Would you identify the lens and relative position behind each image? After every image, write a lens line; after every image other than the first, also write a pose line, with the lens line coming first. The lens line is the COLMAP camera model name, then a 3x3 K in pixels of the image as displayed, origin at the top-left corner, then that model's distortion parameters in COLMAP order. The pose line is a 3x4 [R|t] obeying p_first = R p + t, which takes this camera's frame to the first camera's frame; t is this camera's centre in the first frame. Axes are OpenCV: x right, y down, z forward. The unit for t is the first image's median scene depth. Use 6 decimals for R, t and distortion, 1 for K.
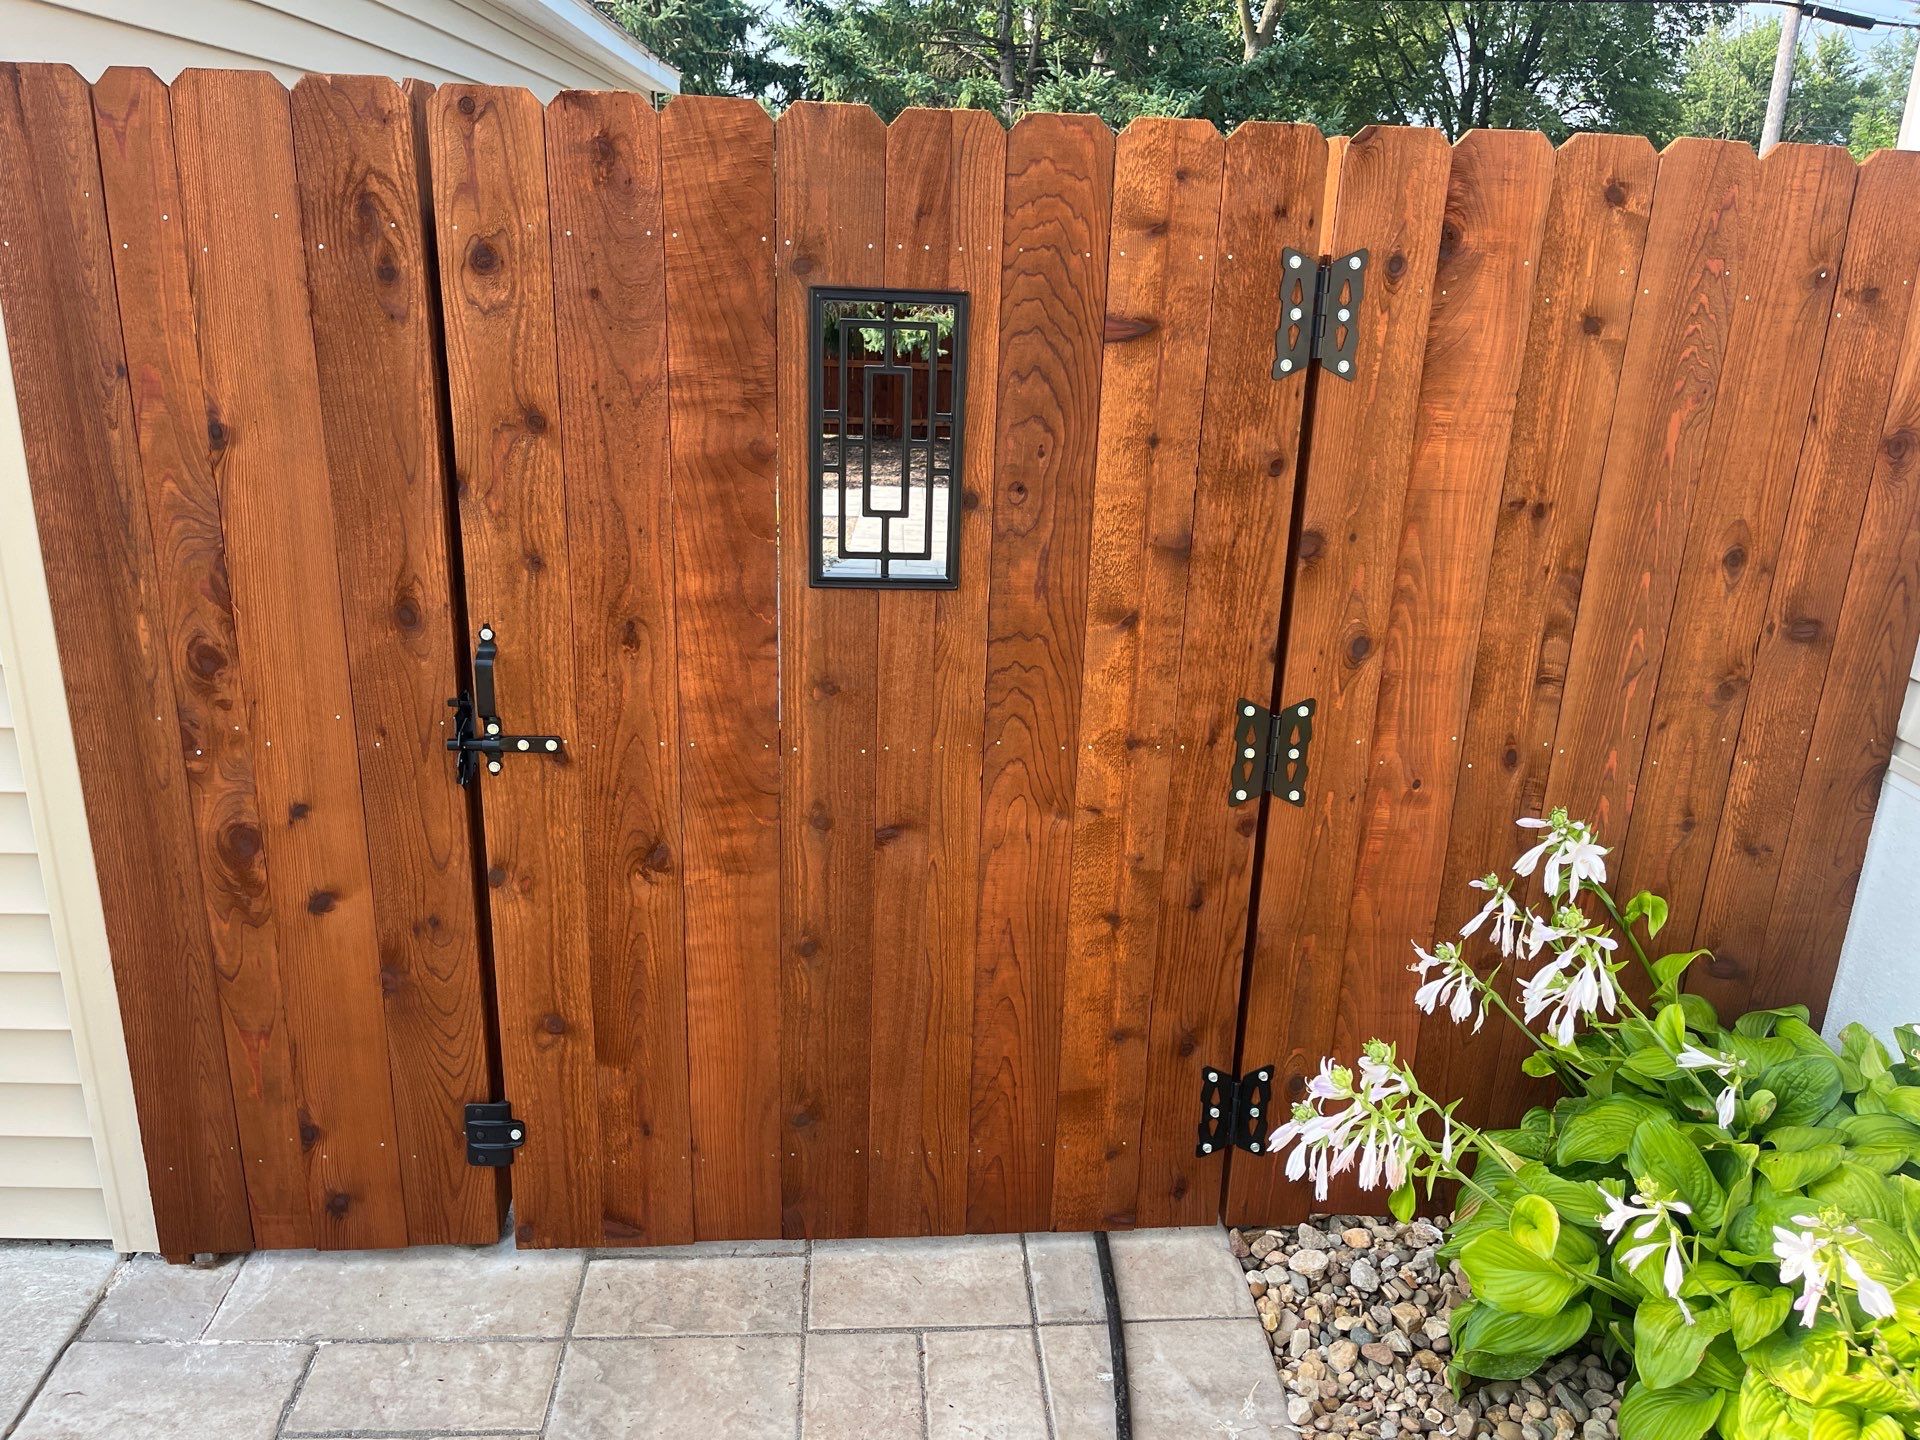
lens RADIAL K [[1476.6, 0, 967.0], [0, 1476.6, 725.2], [0, 0, 1]] dist [0.081252, 0.061683]
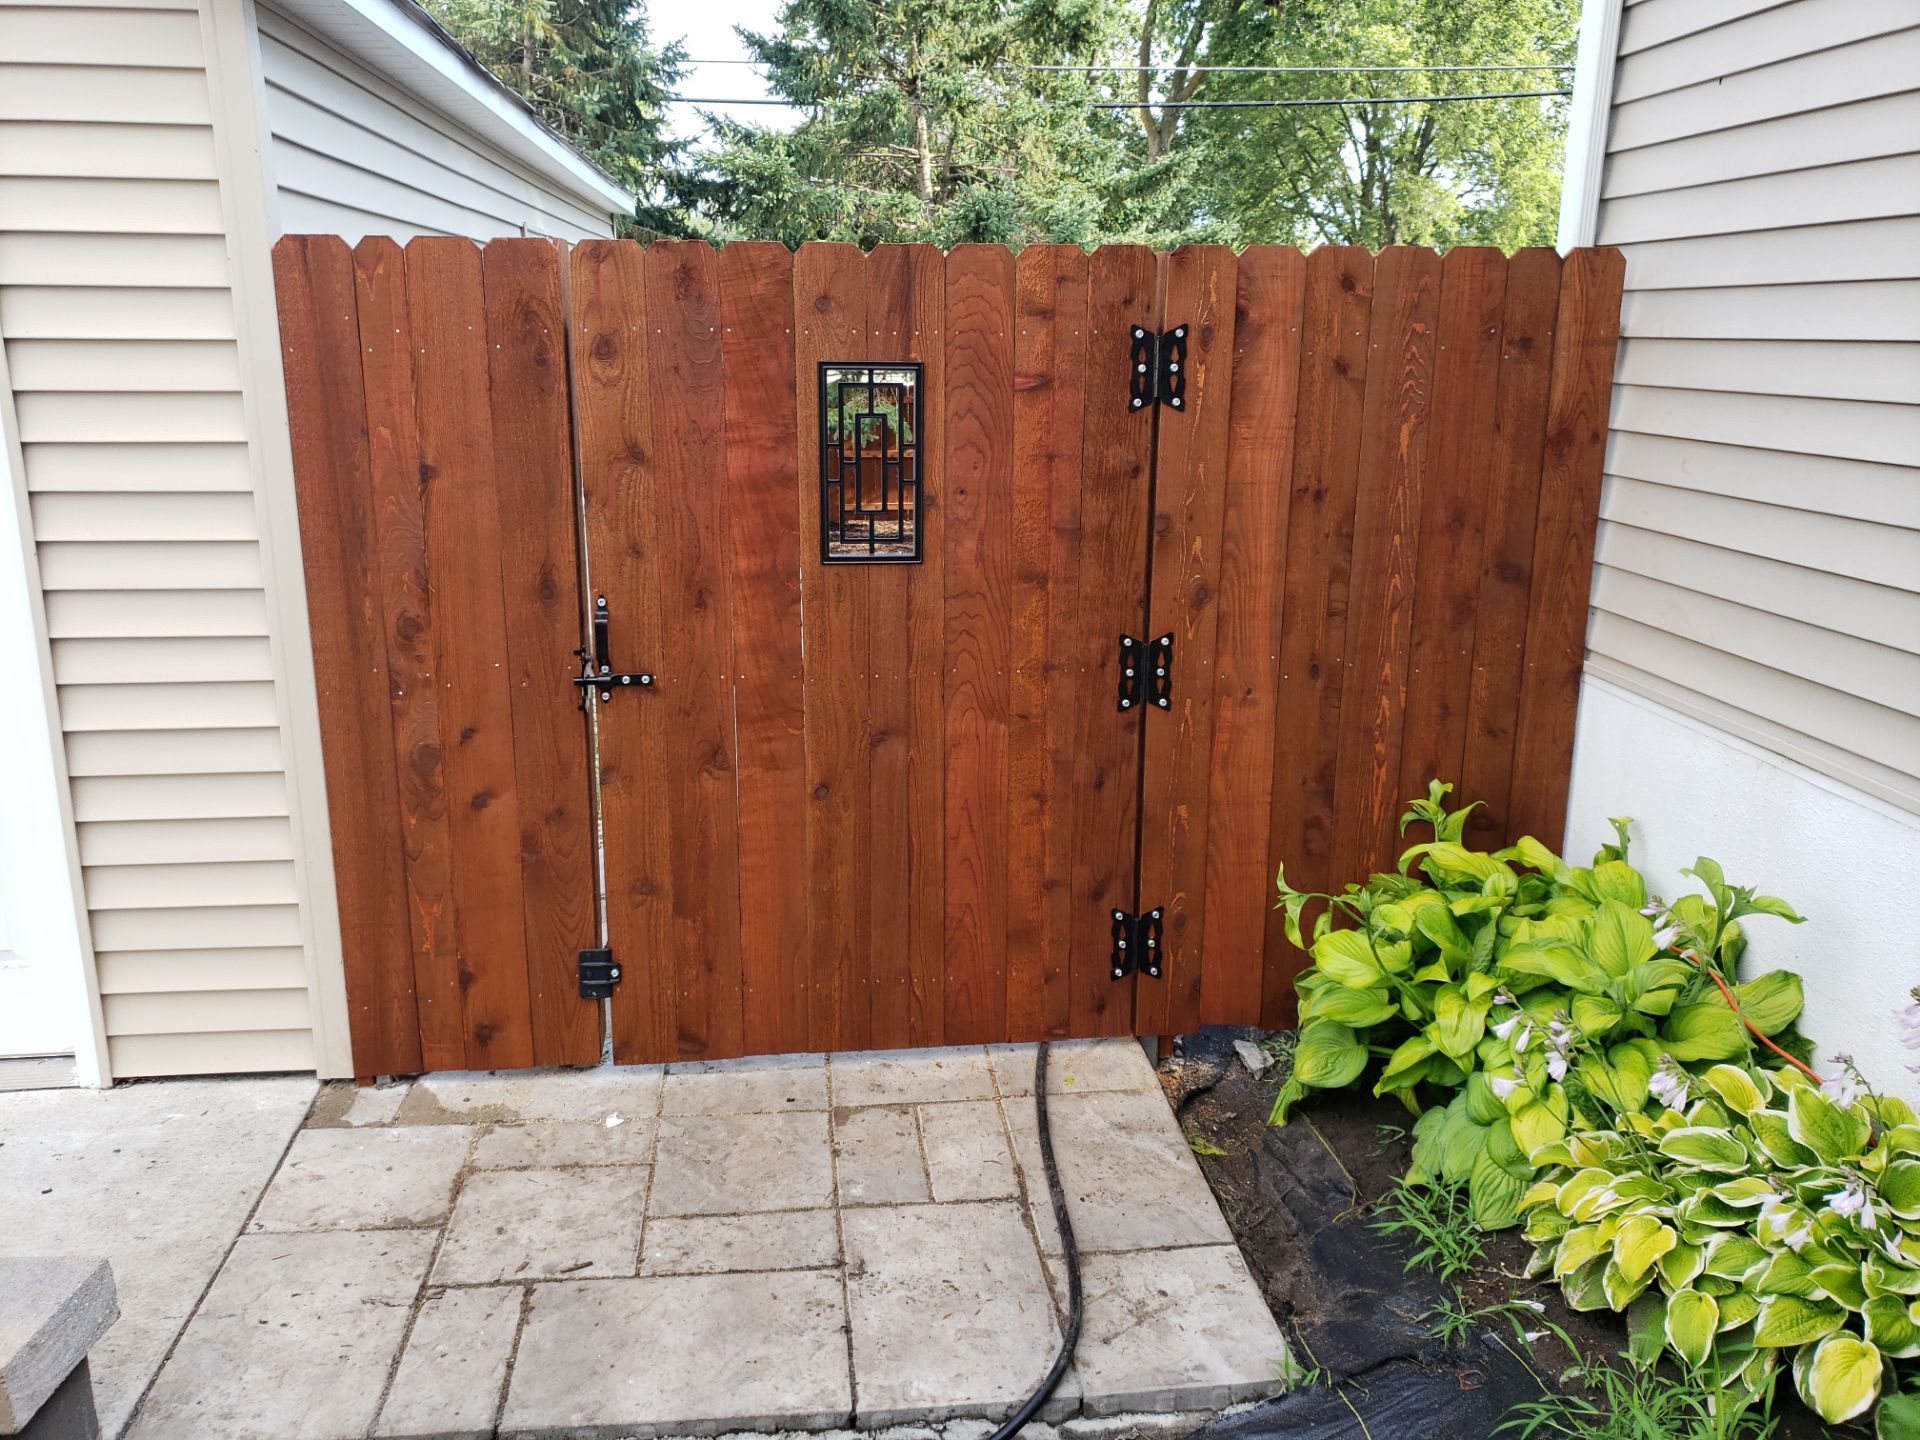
lens RADIAL K [[1482.3, 0, 929.5], [0, 1482.3, 694.0], [0, 0, 1]] dist [0.224305, -0.002080]
pose [[0.999288, -0.036685, 0.008794, -0.017132], [0.037274, 0.996069, -0.080354, 0.156901], [-0.005811, 0.080625, 0.996728, -0.457235]]
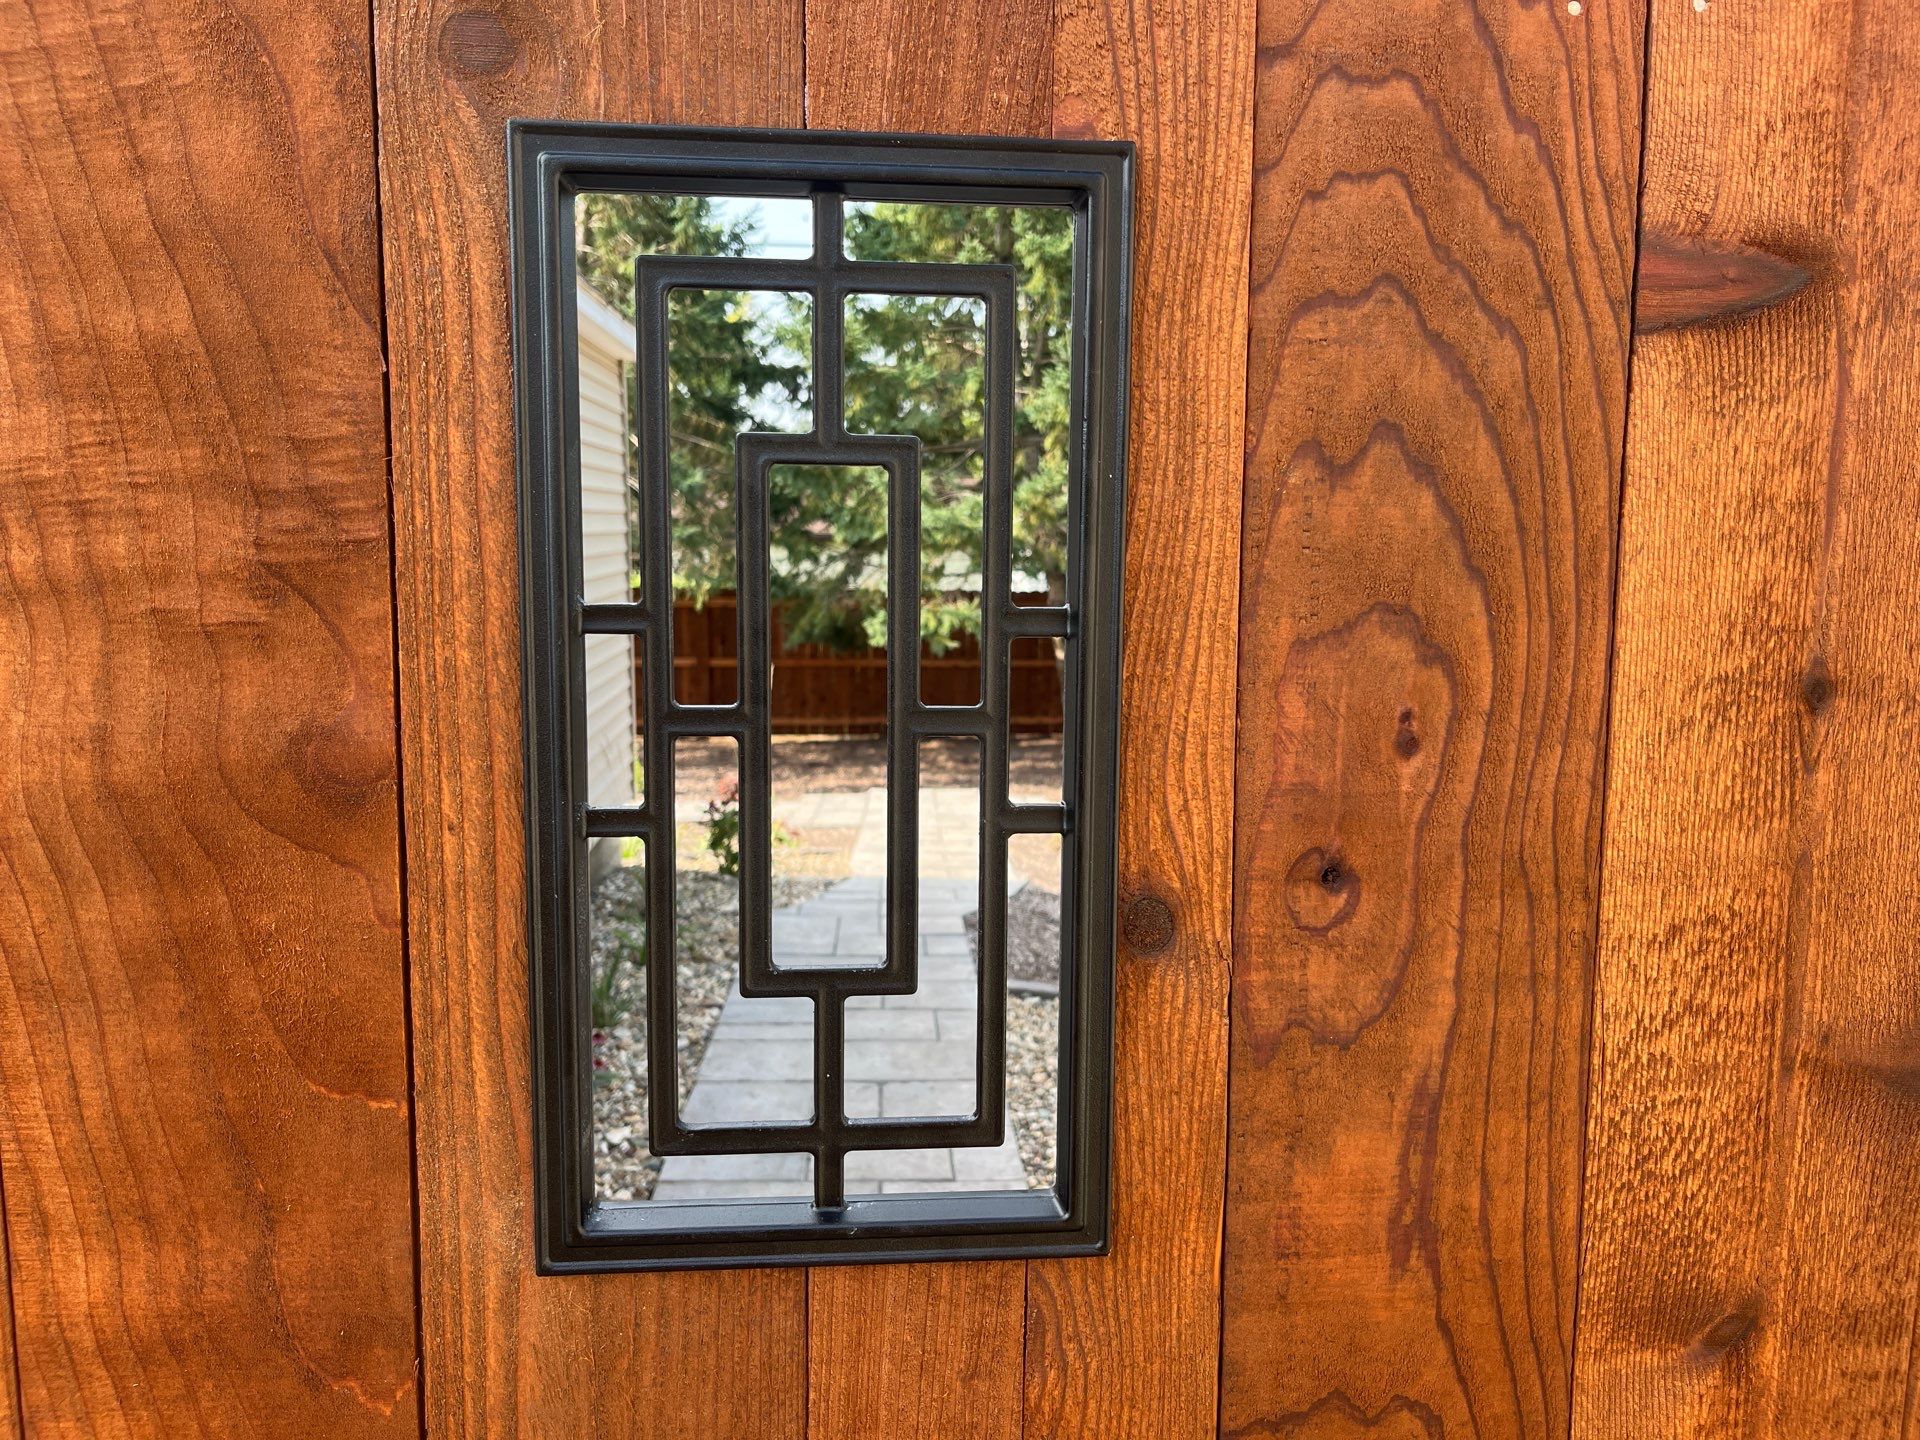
lens RADIAL K [[1482.8, 0, 965.9], [0, 1482.8, 716.5], [0, 0, 1]] dist [0.026494, -0.009441]
pose [[0.999629, -0.027011, -0.003396, -0.028011], [0.025805, 0.979883, -0.197895, -0.134181], [0.008673, 0.197734, 0.980217, 0.719802]]
